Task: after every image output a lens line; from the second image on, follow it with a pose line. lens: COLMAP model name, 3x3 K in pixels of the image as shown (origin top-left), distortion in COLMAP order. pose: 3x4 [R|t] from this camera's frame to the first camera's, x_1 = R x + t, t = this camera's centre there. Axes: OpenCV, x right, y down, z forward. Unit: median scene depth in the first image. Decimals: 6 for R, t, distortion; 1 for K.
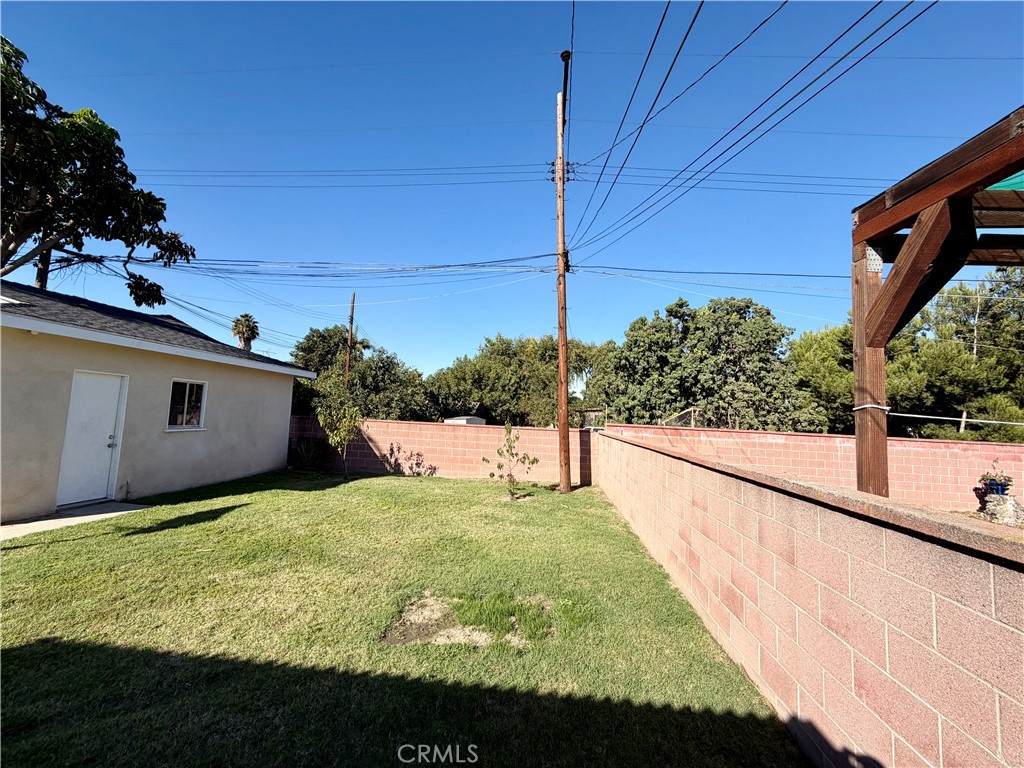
lens RADIAL K [[410.2, 0, 512.0], [0, 410.2, 384.0], [0, 0, 1]] dist [-0.015252, 0.000174]
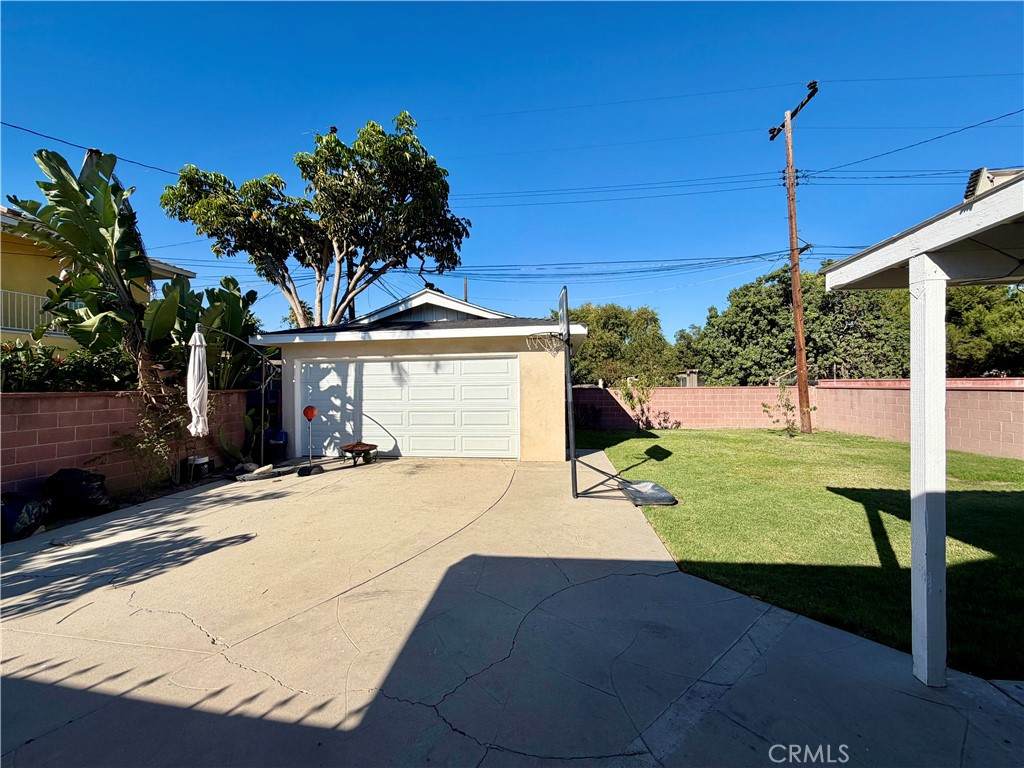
lens RADIAL K [[410.2, 0, 512.0], [0, 410.2, 384.0], [0, 0, 1]] dist [-0.015252, 0.000174]
pose [[0.997657, -0.058091, -0.036134, -0.436063], [0.060588, 0.995538, 0.072339, -0.024410], [0.031771, -0.074359, 0.996725, -0.179669]]
